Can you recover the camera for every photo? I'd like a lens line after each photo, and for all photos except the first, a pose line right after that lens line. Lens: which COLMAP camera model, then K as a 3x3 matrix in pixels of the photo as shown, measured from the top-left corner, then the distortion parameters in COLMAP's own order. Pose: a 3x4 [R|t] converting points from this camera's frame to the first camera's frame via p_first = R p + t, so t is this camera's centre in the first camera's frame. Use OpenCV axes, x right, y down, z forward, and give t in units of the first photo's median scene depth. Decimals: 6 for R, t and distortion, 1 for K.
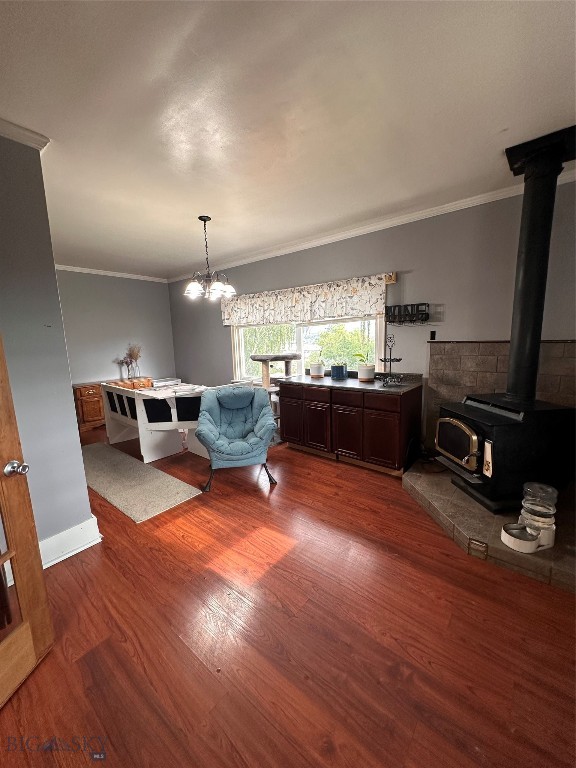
lens RADIAL K [[305.6, 0, 288.0], [0, 305.6, 384.0], [0, 0, 1]] dist [-0.000477, 0.000253]
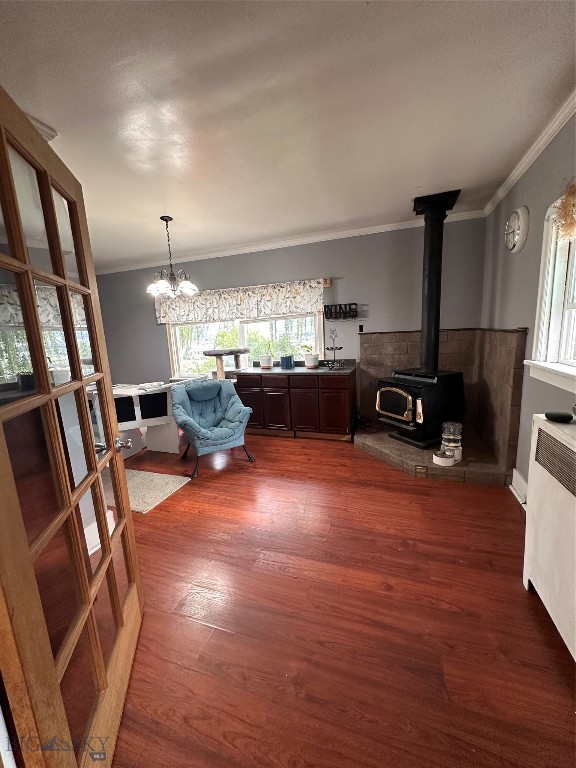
lens RADIAL K [[304.7, 0, 288.0], [0, 304.7, 384.0], [0, 0, 1]] dist [0.007065, 0.000290]
pose [[0.939502, -0.075480, 0.334124, -0.260987], [0.074722, 0.997089, 0.015139, 0.031099], [-0.334294, 0.010743, 0.942408, -0.101850]]
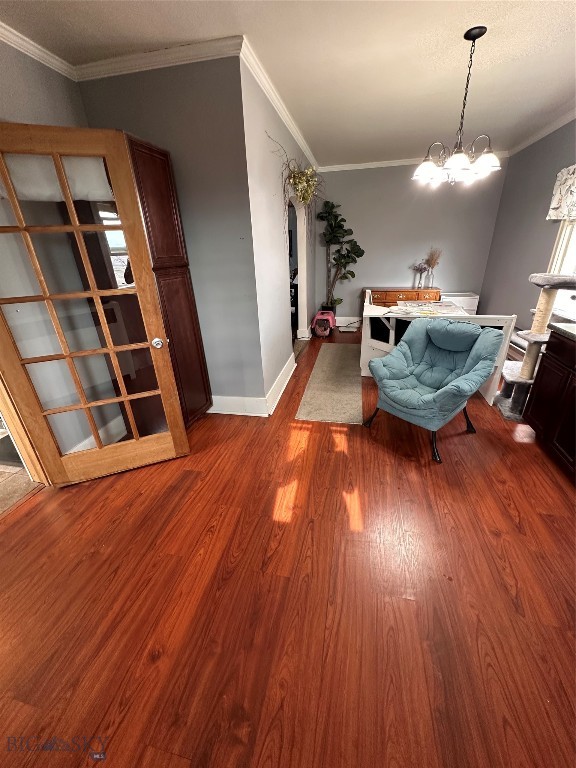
lens RADIAL K [[305.6, 0, 288.0], [0, 305.6, 384.0], [0, 0, 1]] dist [-0.000477, 0.000253]
pose [[0.459210, 0.378274, -0.803763, 0.293578], [-0.118428, 0.922797, 0.366634, -0.073300], [0.880398, -0.073174, 0.468556, 0.321492]]
